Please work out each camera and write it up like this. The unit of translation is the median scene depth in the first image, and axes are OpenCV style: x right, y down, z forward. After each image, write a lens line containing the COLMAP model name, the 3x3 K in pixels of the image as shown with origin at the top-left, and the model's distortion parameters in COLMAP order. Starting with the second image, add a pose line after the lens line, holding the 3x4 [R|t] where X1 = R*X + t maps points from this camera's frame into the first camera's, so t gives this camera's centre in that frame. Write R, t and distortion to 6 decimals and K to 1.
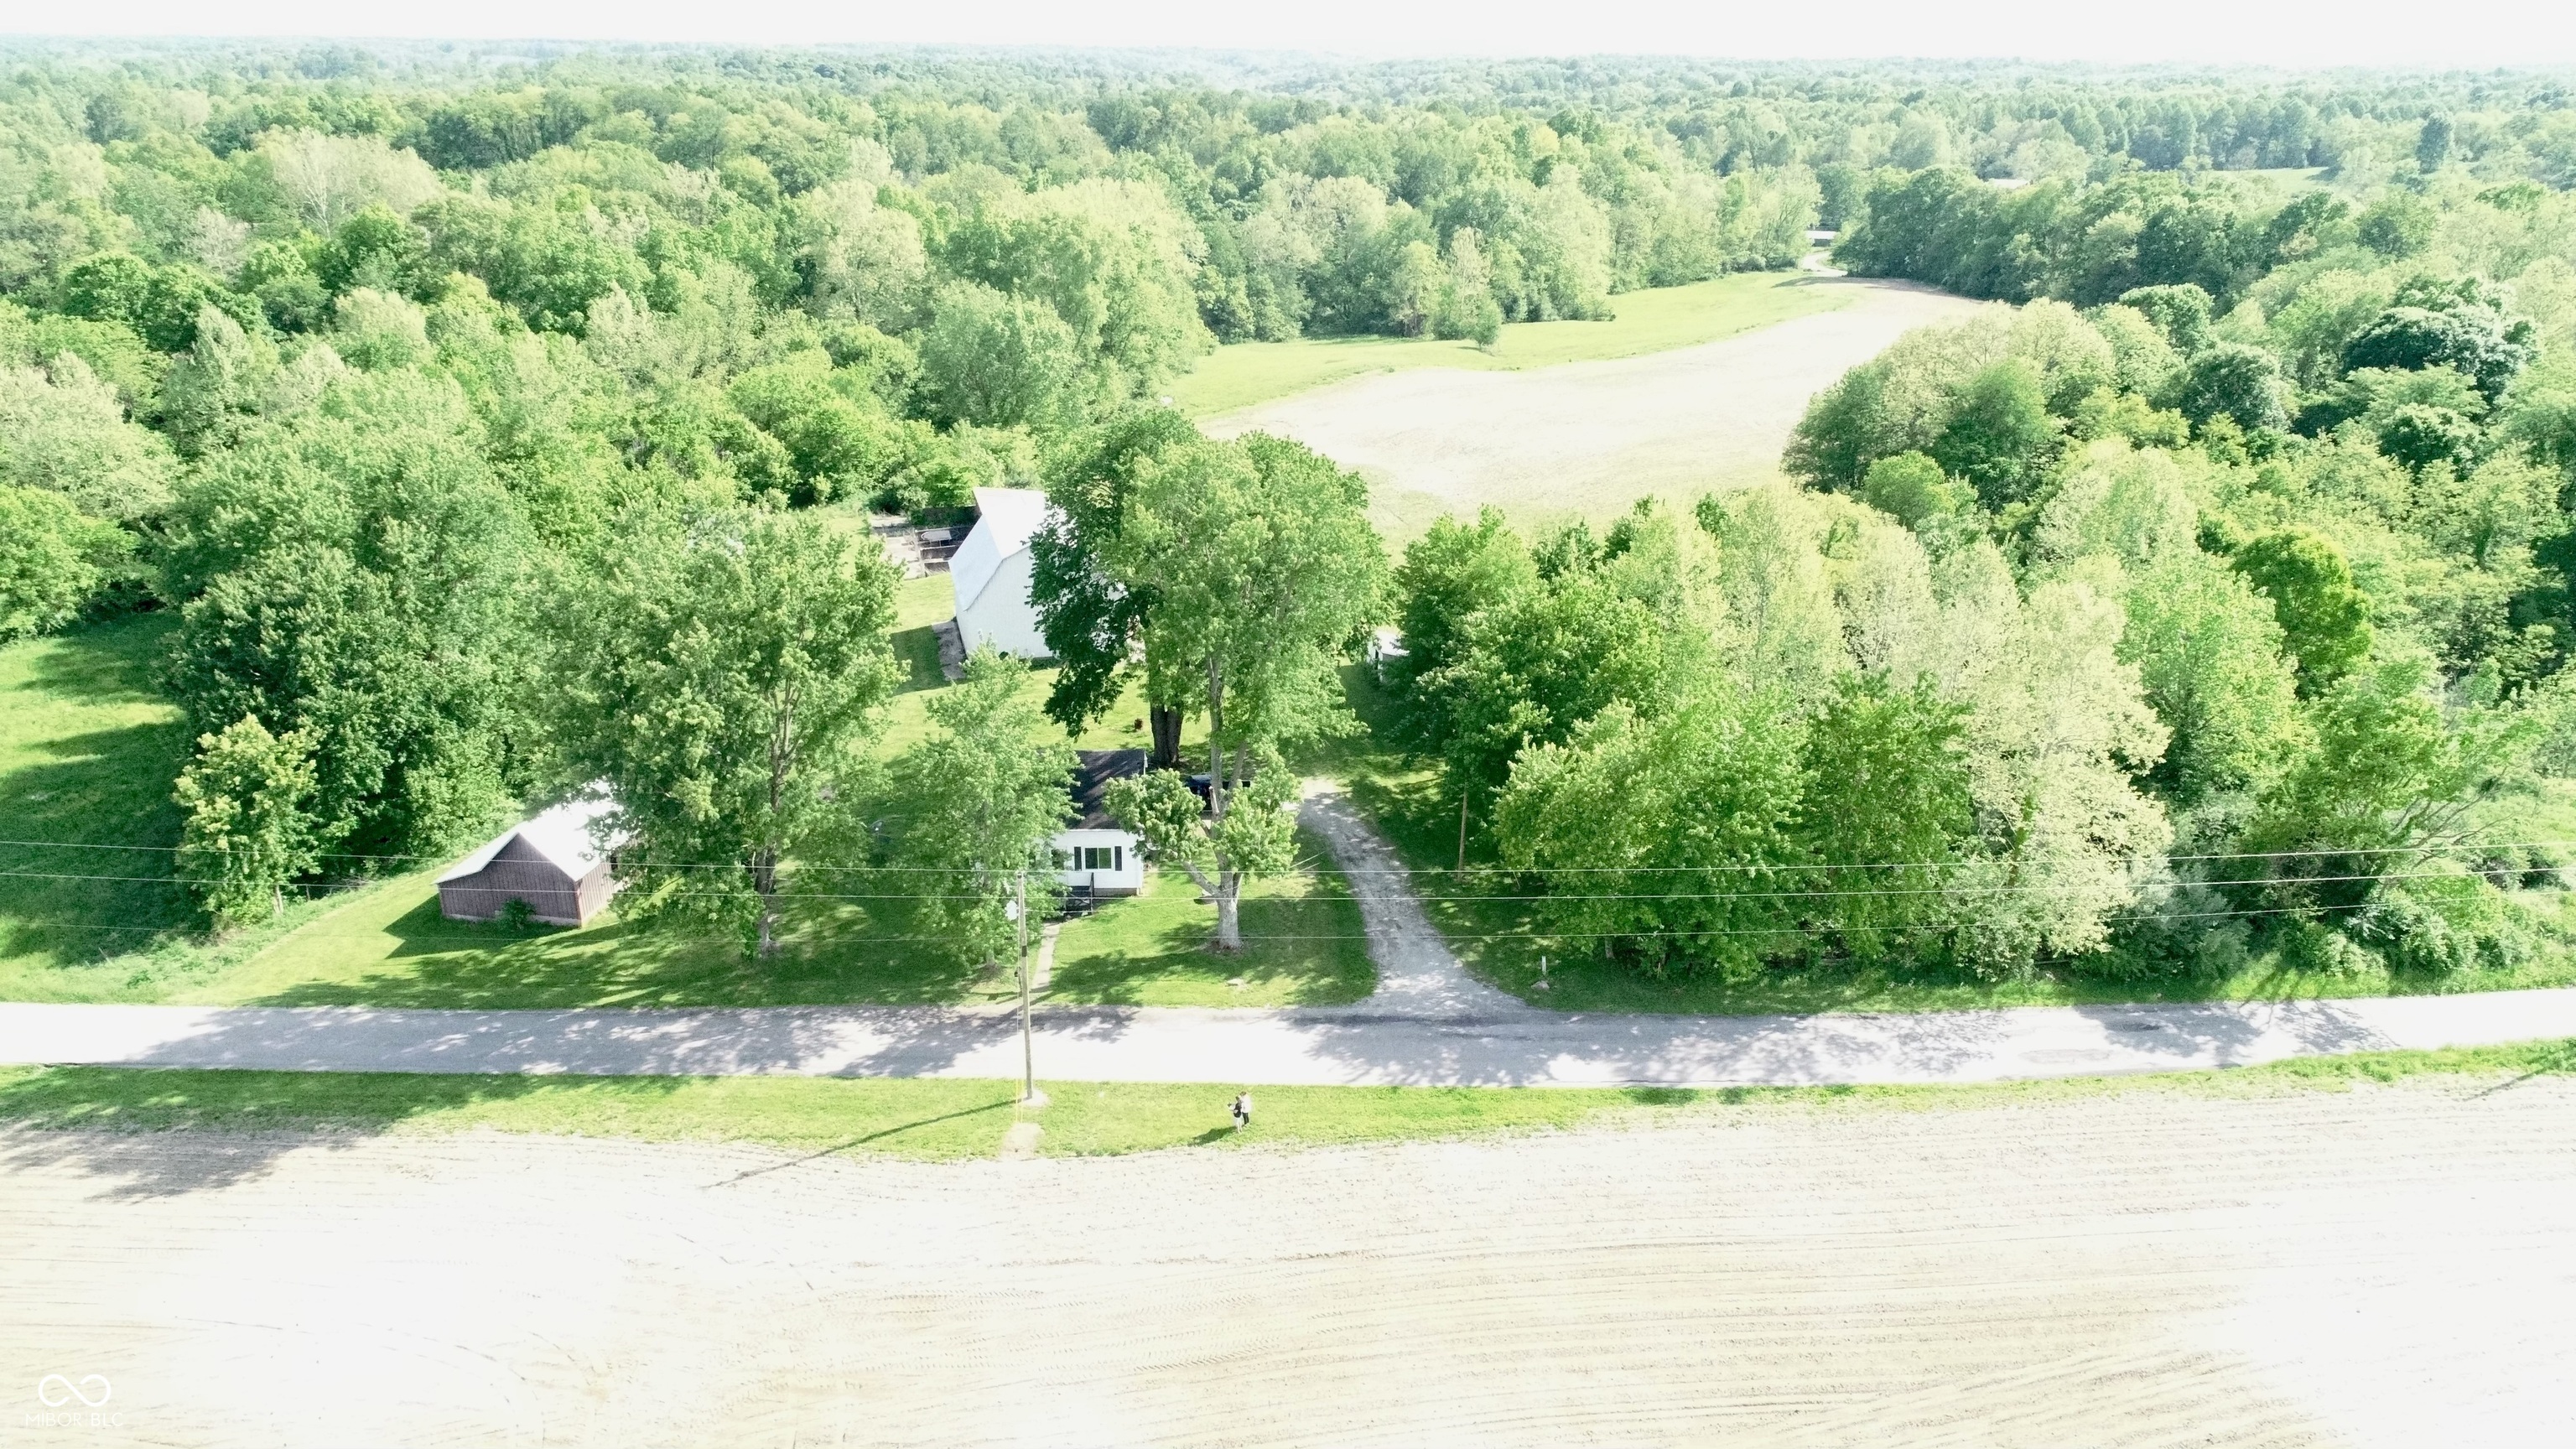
lens RADIAL K [[1746.2, 0, 1287.1], [0, 1746.2, 718.8], [0, 0, 1]] dist [0.002878, 0.004645]
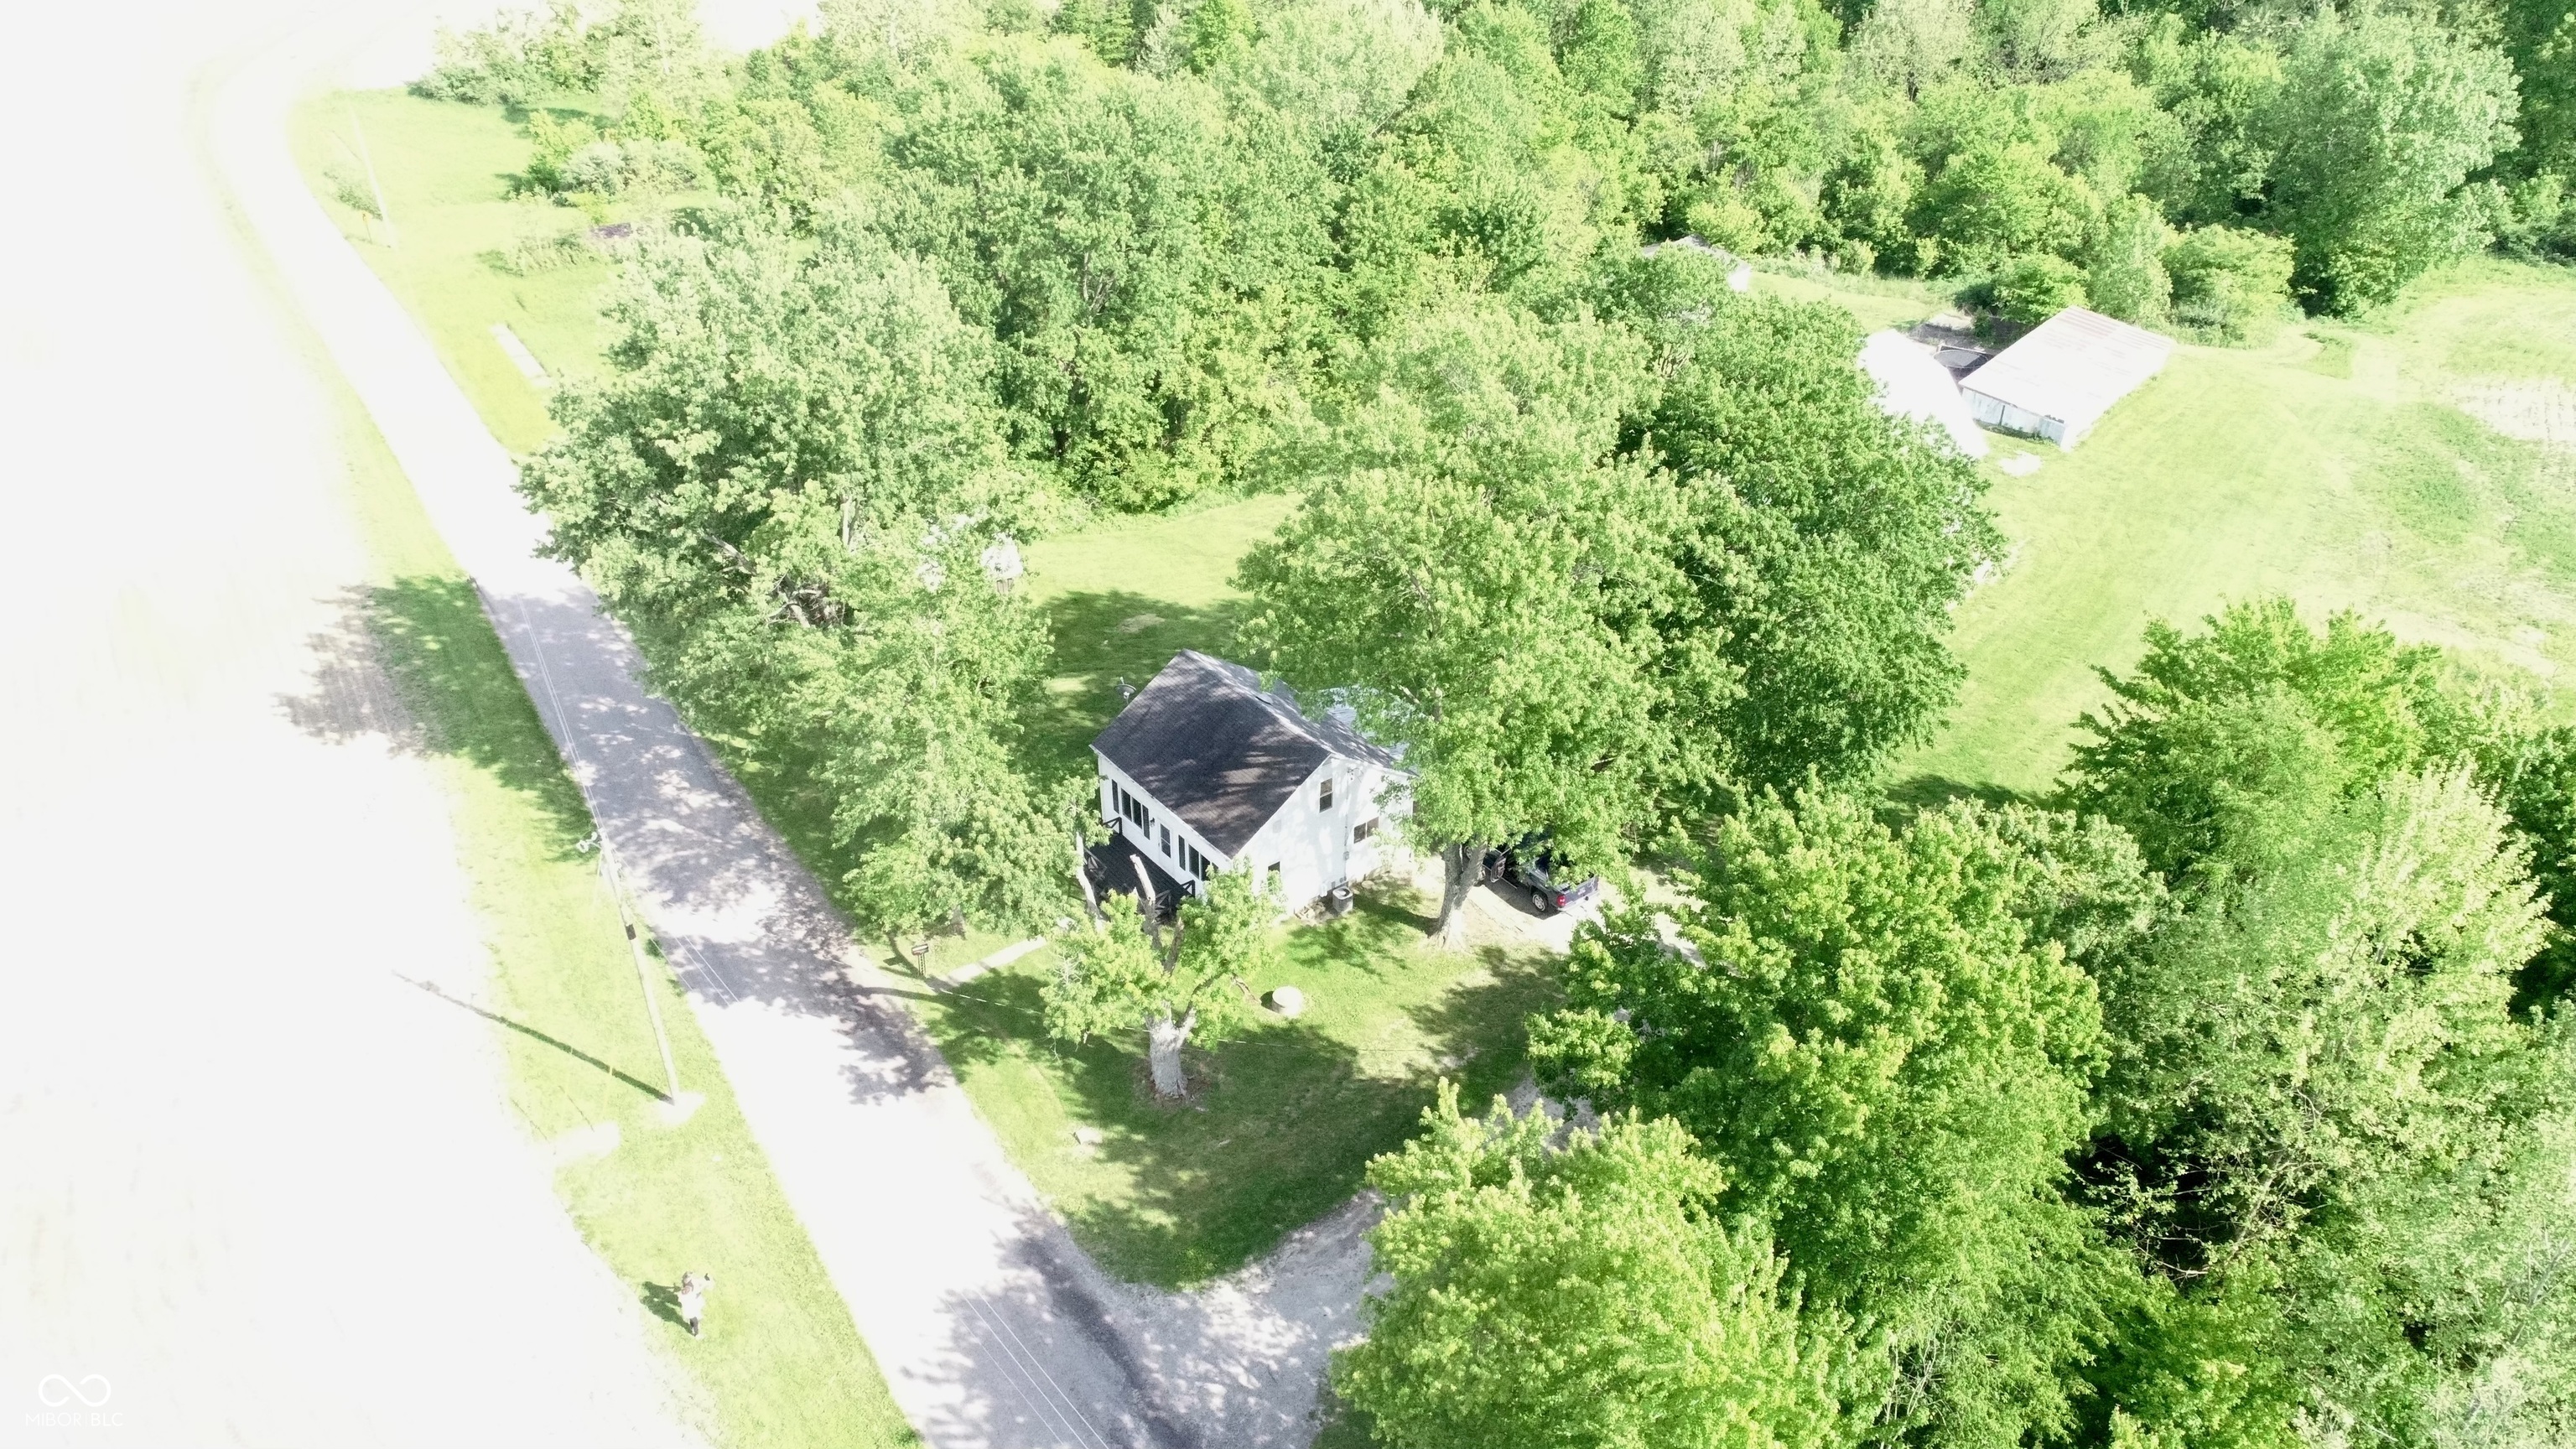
lens RADIAL K [[1746.2, 0, 1283.2], [0, 1746.2, 721.2], [0, 0, 1]] dist [0.002878, 0.004645]
pose [[0.572014, 0.436325, -0.694565, 0.397739], [-0.302819, 0.899295, 0.315548, -0.217405], [0.762300, 0.029830, 0.646536, 0.615189]]
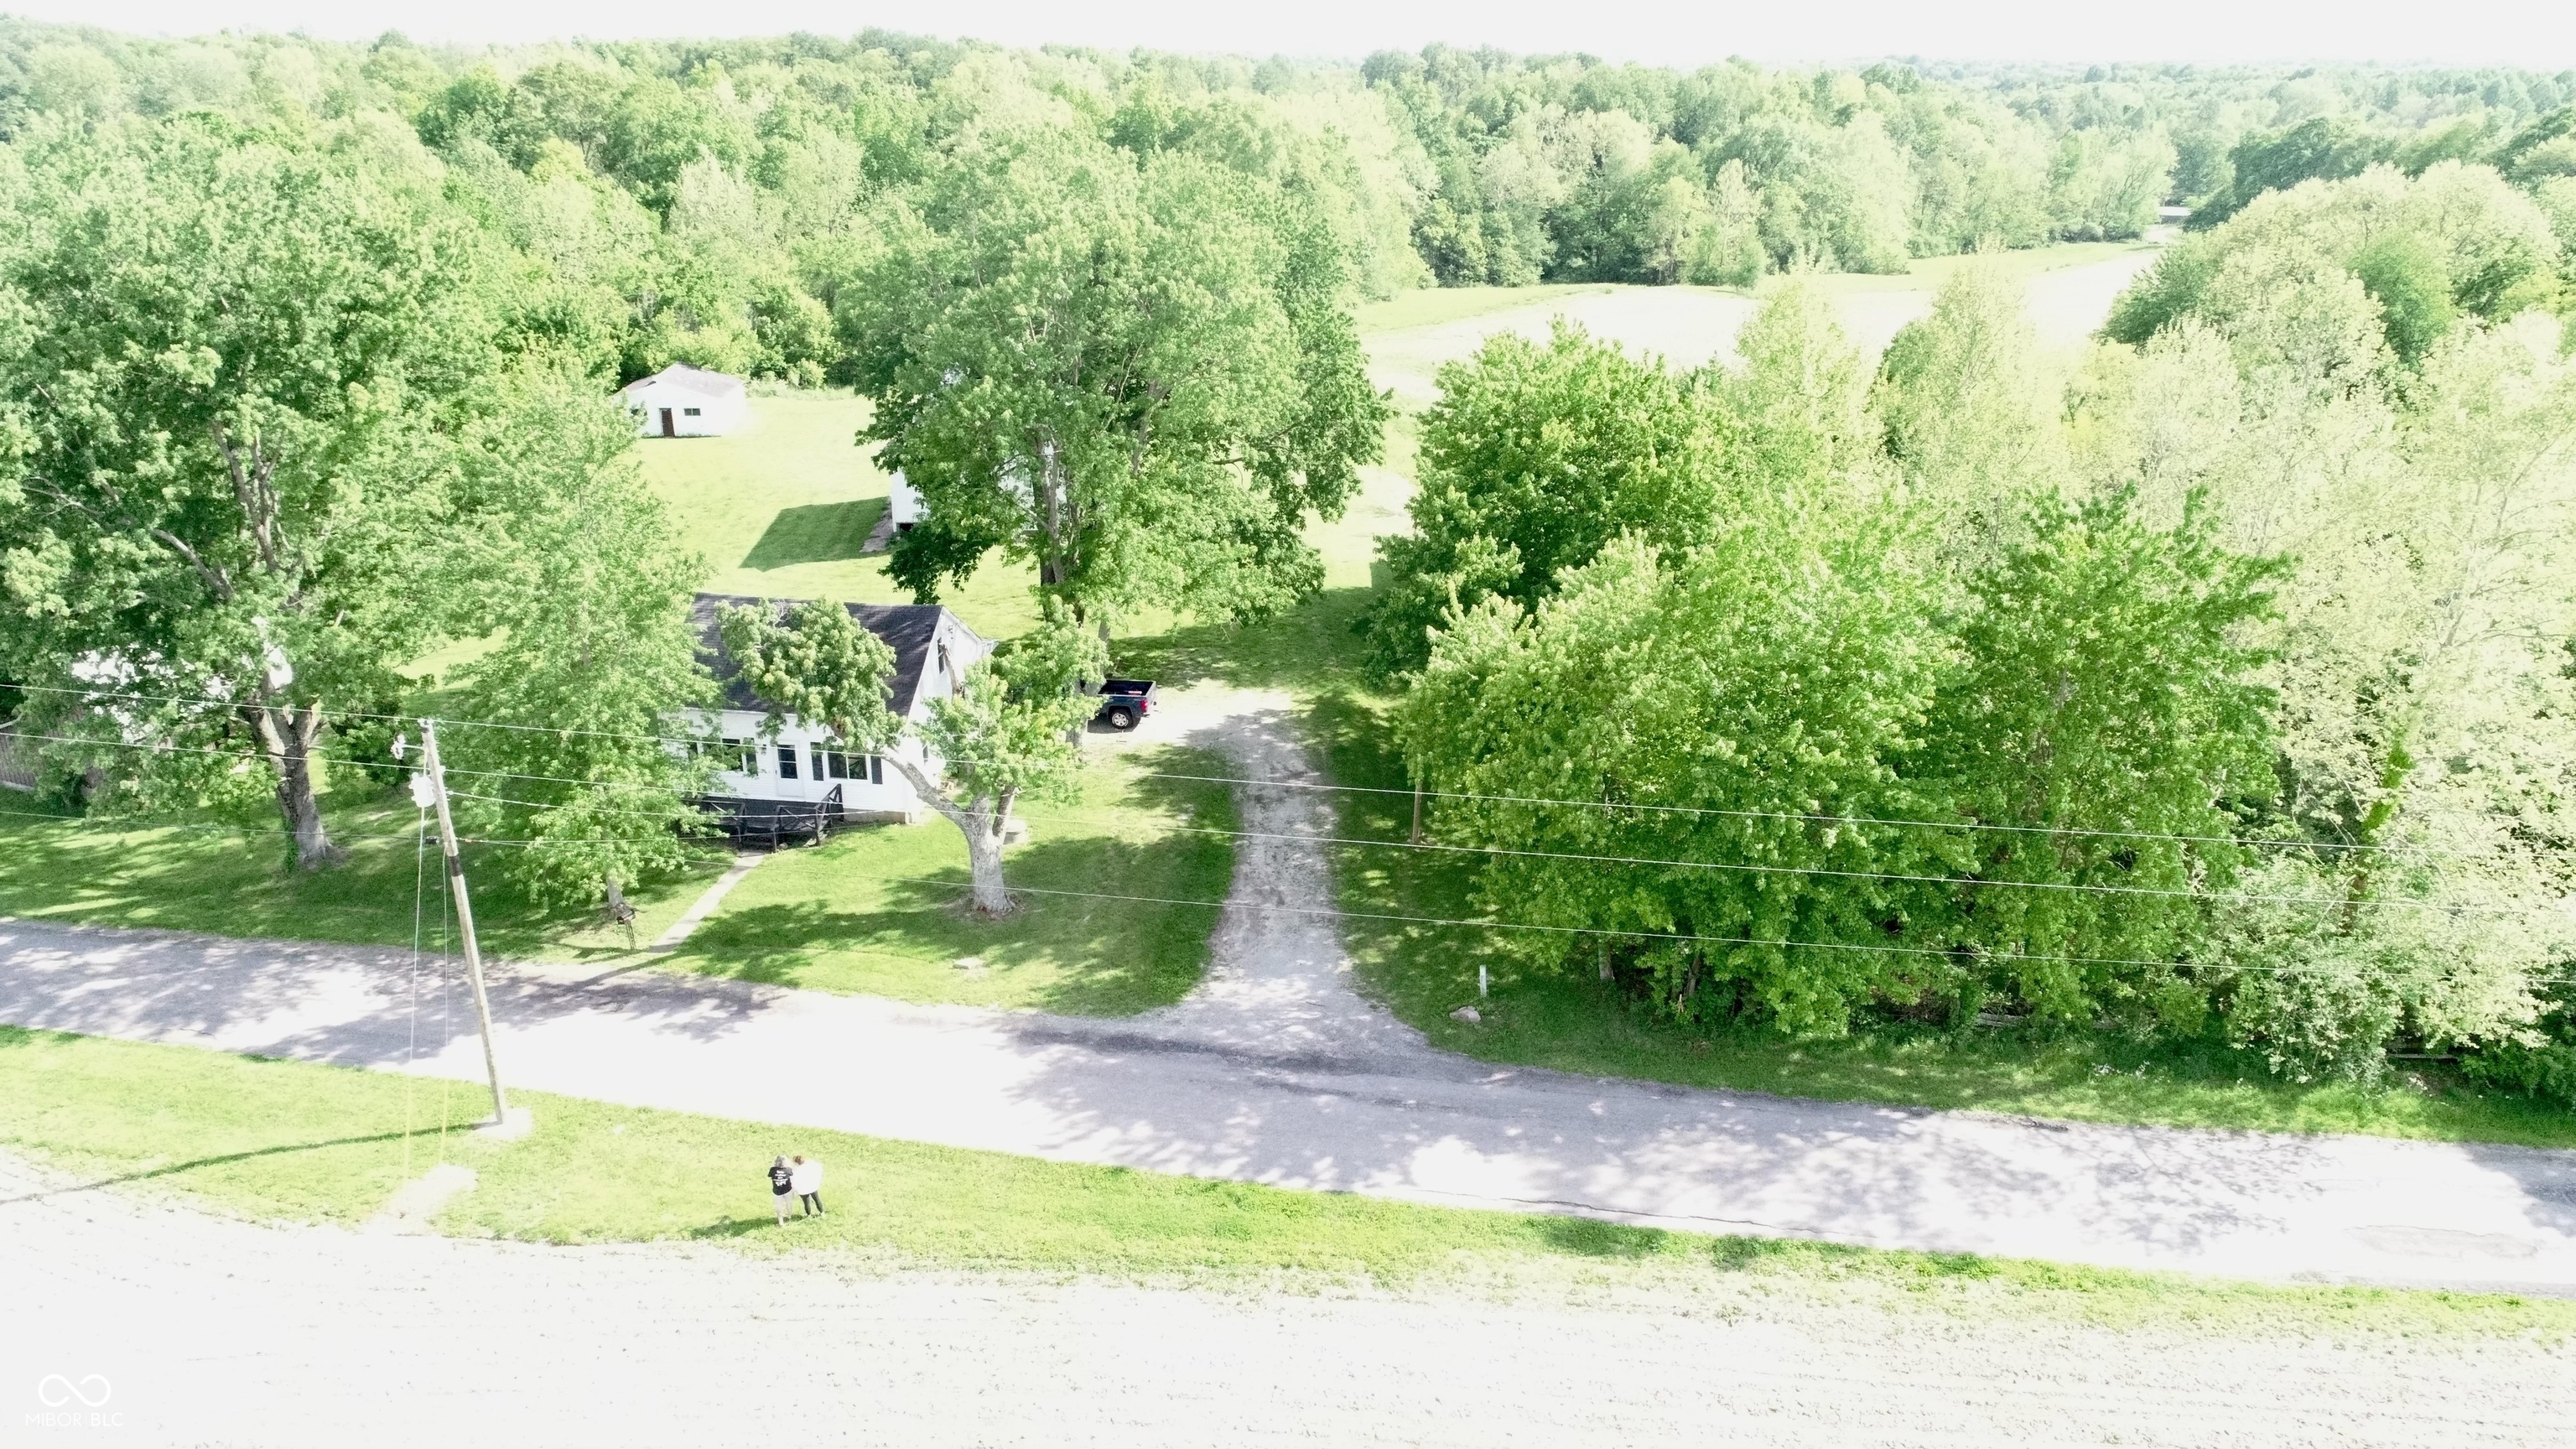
lens RADIAL K [[1746.2, 0, 1282.2], [0, 1746.2, 728.5], [0, 0, 1]] dist [0.002878, 0.004645]
pose [[0.984330, 0.063449, -0.164524, 0.172562], [-0.063412, 0.997972, 0.005485, 0.057128], [0.164538, 0.005034, 0.986358, 0.405910]]
